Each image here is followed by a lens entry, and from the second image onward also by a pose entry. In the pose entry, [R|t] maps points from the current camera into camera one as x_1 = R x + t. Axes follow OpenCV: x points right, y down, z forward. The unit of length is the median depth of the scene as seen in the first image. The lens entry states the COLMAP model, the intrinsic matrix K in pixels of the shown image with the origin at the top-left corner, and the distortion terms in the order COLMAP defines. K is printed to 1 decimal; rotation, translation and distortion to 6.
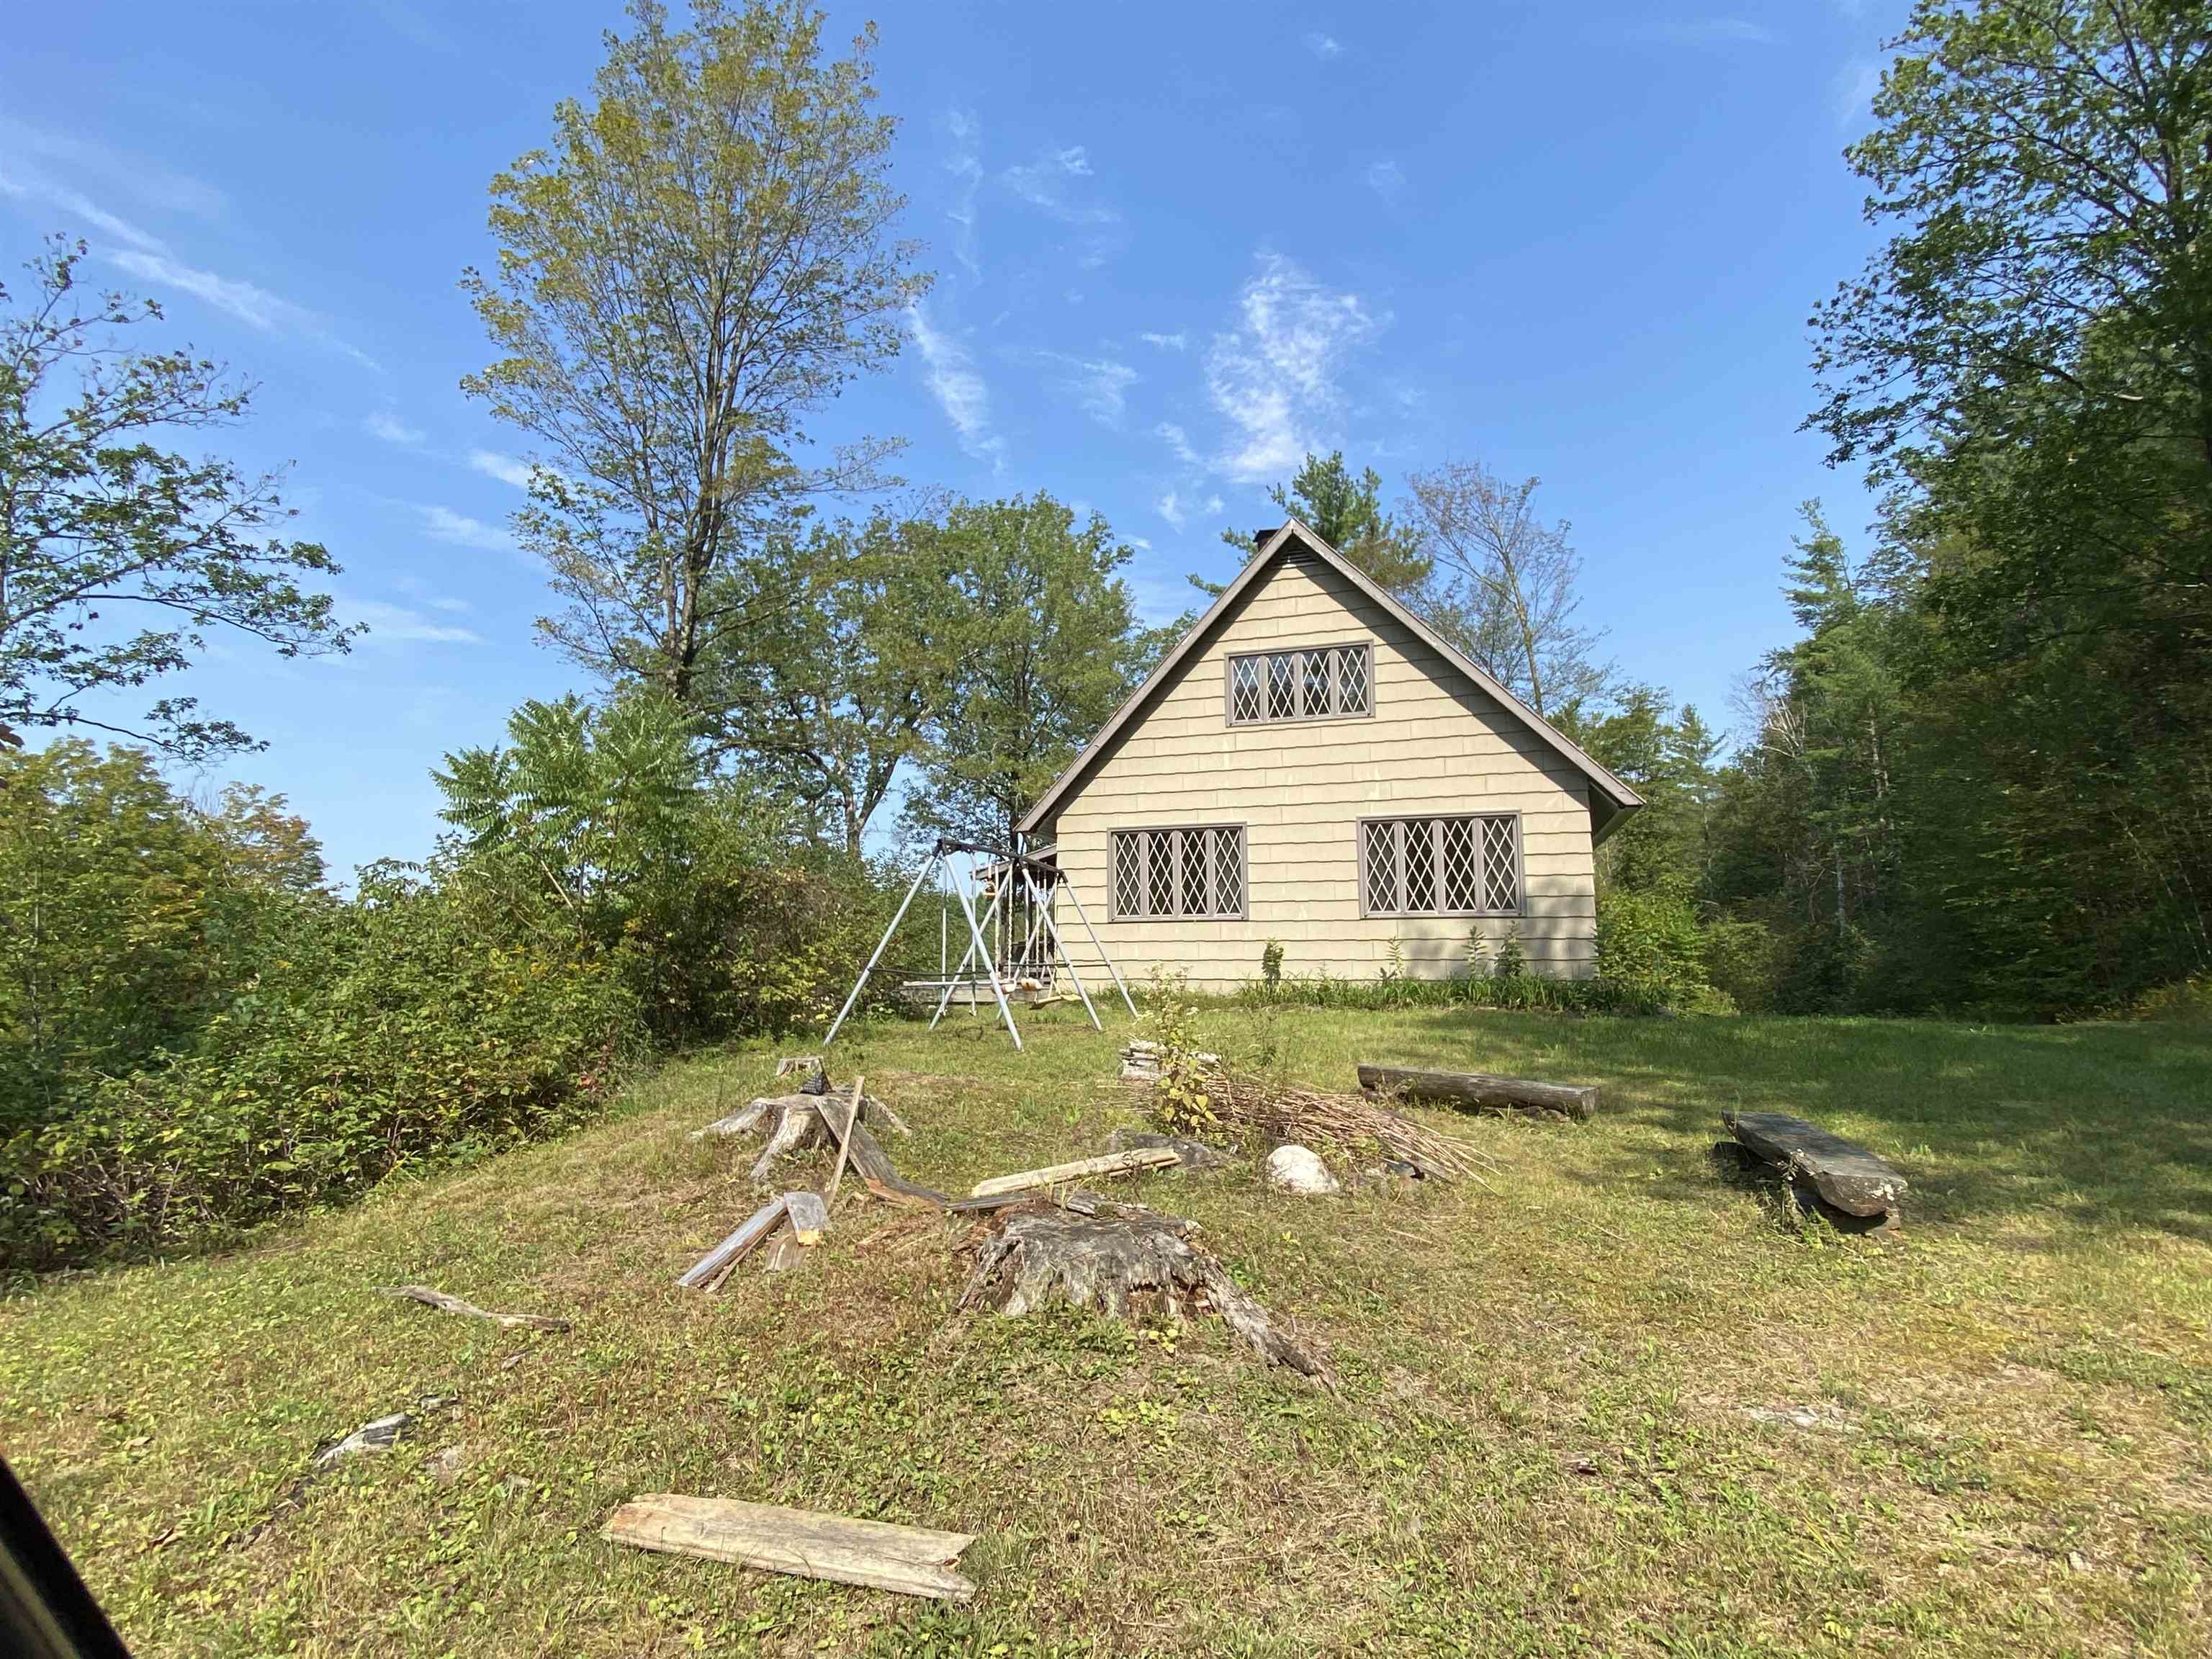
lens RADIAL K [[1062.7, 0, 1106.0], [0, 1062.7, 829.5], [0, 0, 1]] dist [0.000608, 0.000016]
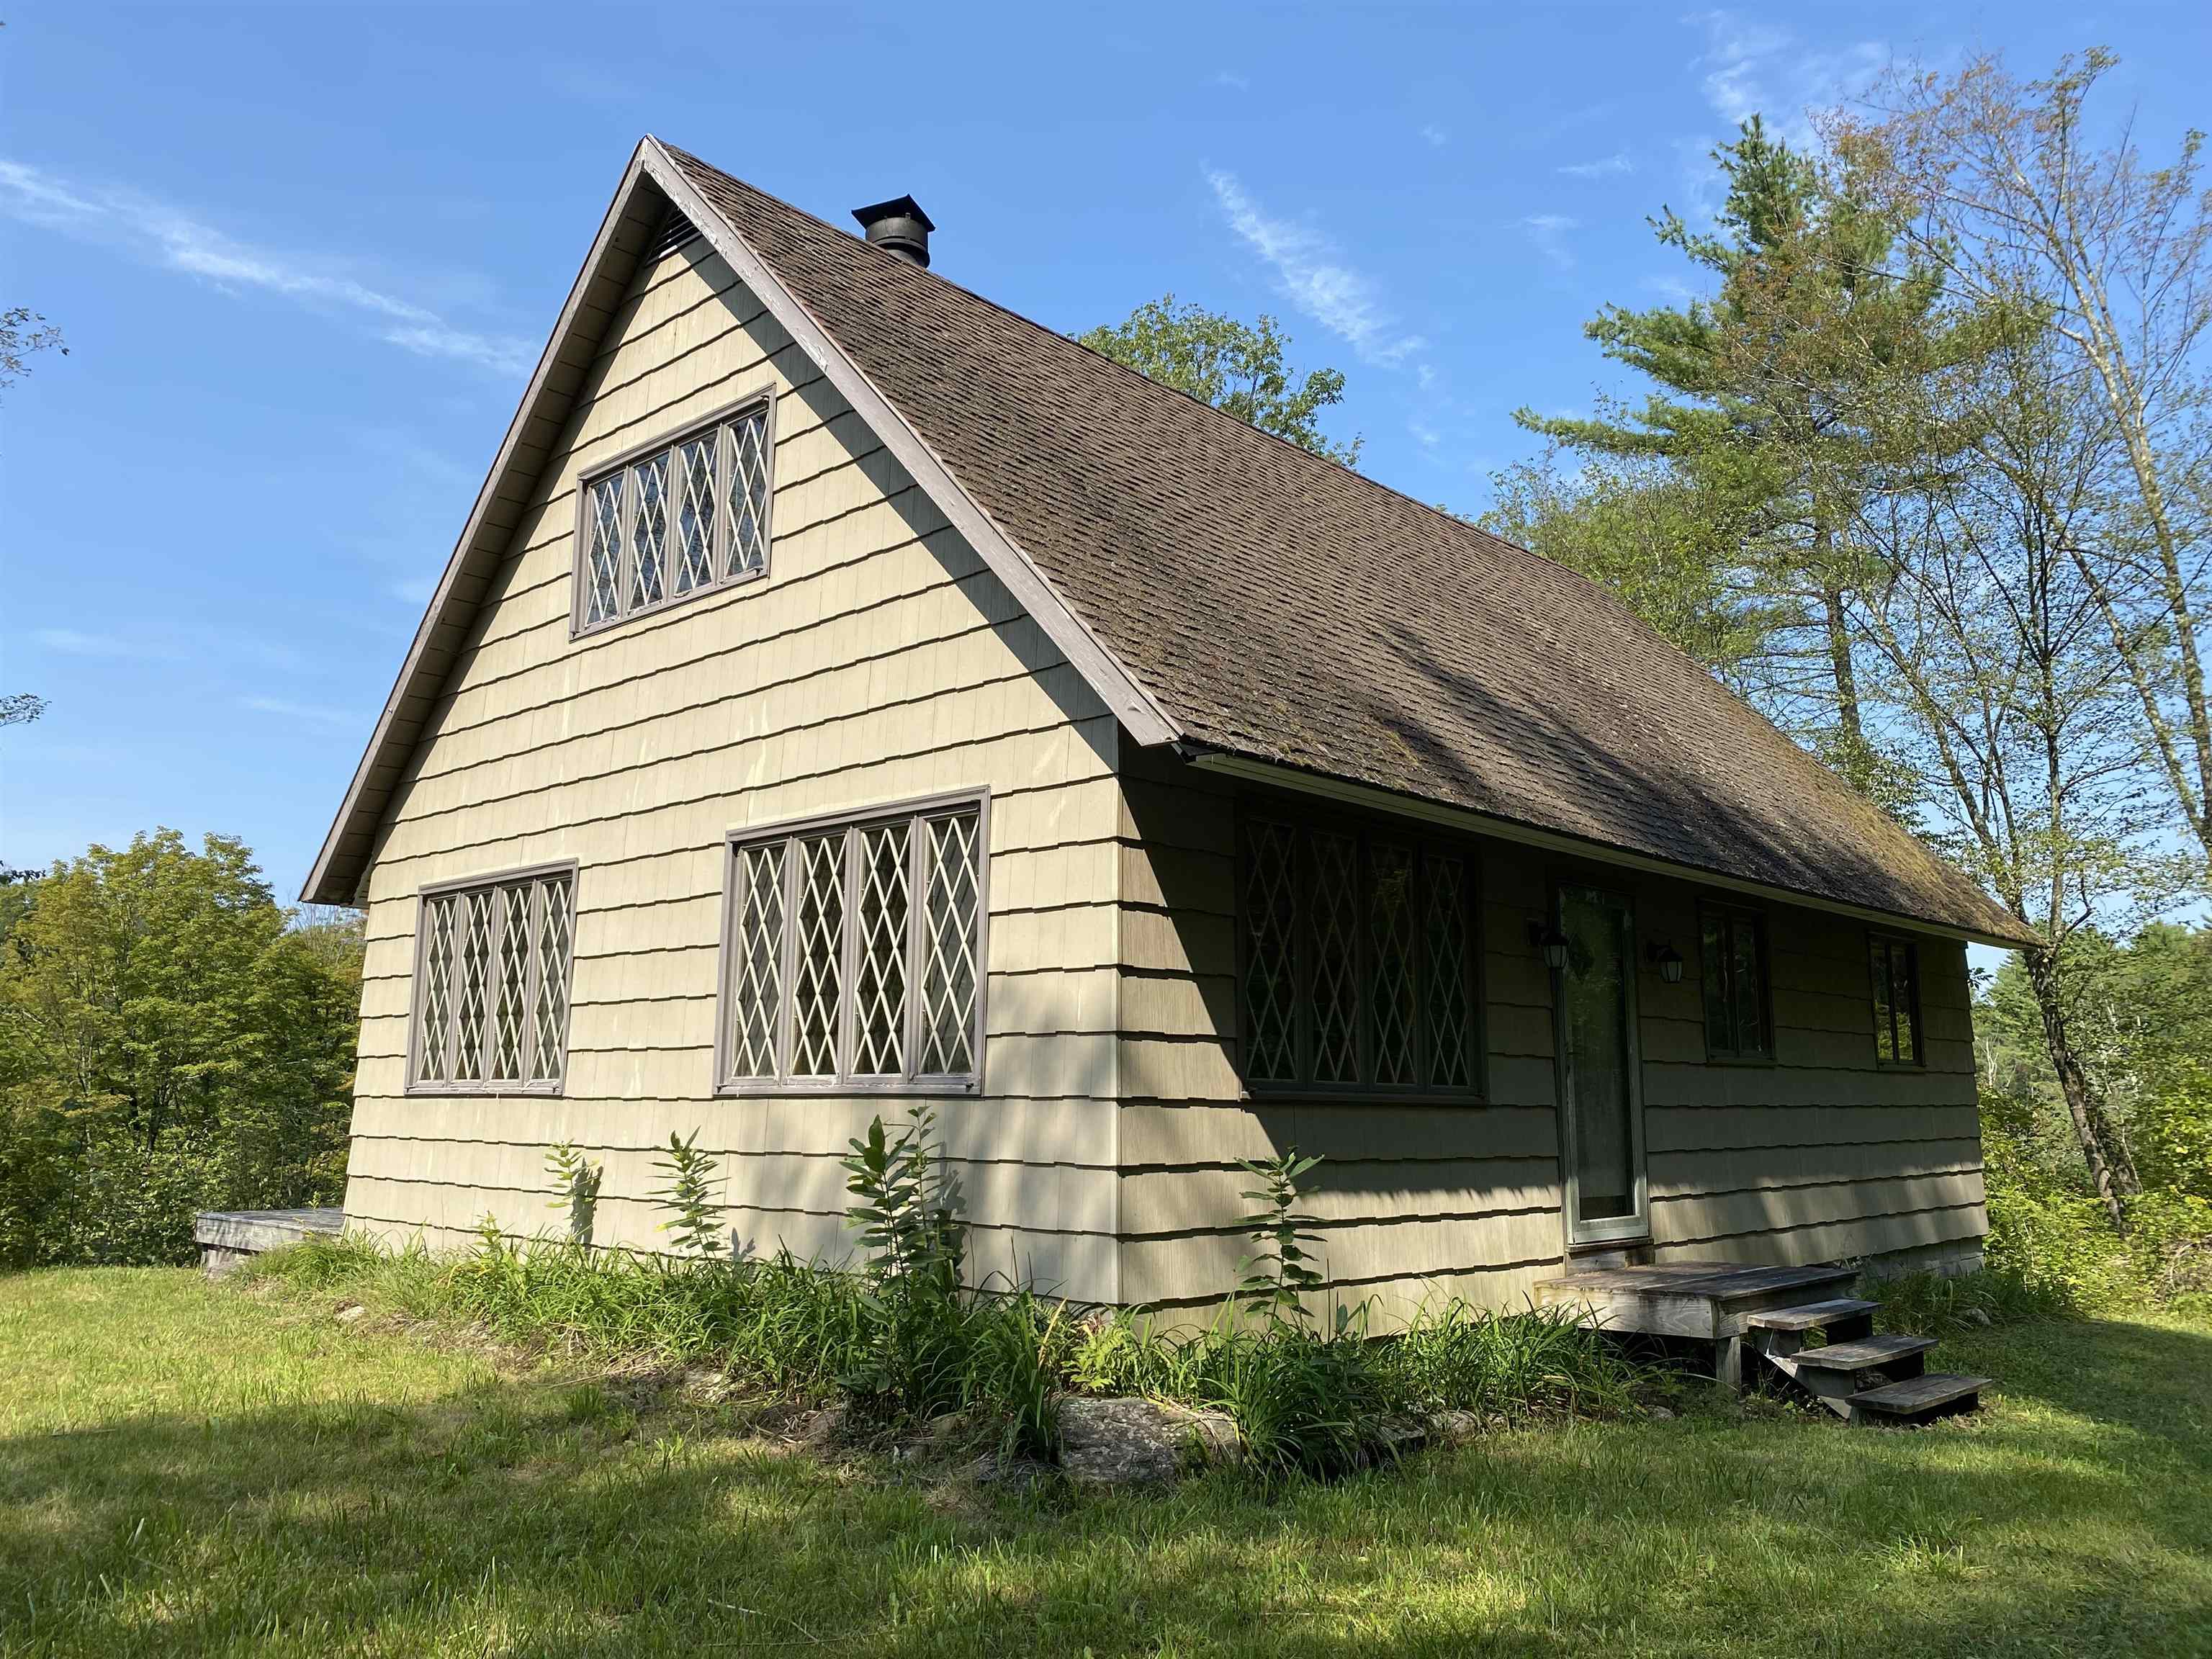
lens RADIAL K [[1688.4, 0, 1106.0], [0, 1688.4, 829.5], [0, 0, 1]] dist [0.091635, -0.133779]
pose [[0.924730, -0.053140, -0.376896, 0.596585], [0.032960, 0.997666, -0.059797, 0.029007], [0.379195, 0.042874, 0.924323, 0.470879]]
